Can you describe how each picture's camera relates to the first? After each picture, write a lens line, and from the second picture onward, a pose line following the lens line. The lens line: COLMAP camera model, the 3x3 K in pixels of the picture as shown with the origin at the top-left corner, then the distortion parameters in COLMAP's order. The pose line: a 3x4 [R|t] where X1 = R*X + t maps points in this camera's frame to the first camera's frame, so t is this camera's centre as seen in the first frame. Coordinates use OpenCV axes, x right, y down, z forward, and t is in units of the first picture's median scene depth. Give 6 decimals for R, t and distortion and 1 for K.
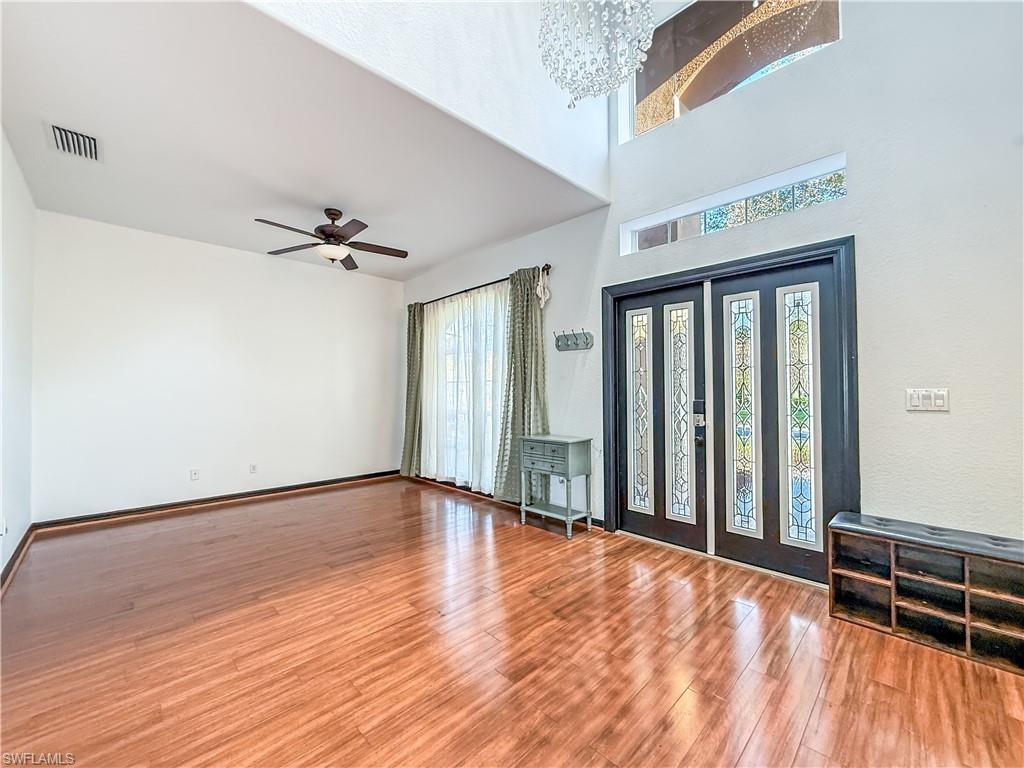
lens RADIAL K [[421.7, 0, 508.2], [0, 421.7, 386.9], [0, 0, 1]] dist [-0.011805, 0.001746]
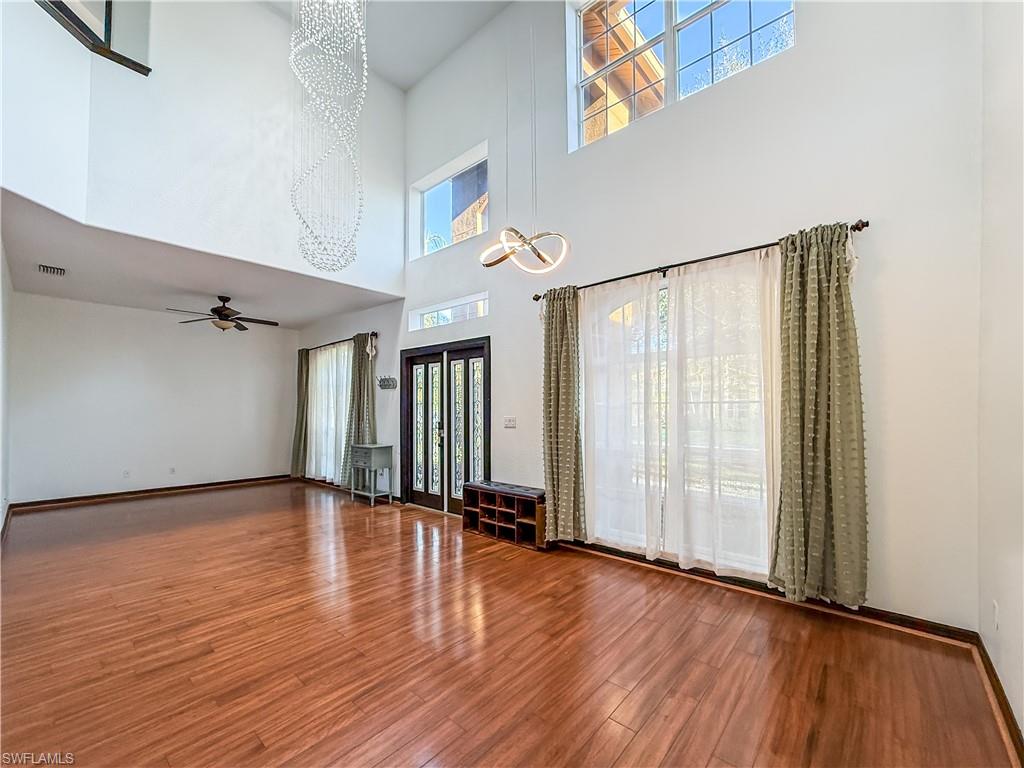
lens RADIAL K [[421.7, 0, 493.9], [0, 421.7, 404.7], [0, 0, 1]] dist [-0.011805, 0.001746]
pose [[0.997307, 0.005485, 0.073141, 0.467555], [-0.004902, 0.999955, -0.008154, -0.019590], [-0.073183, 0.007773, 0.997288, -0.615093]]
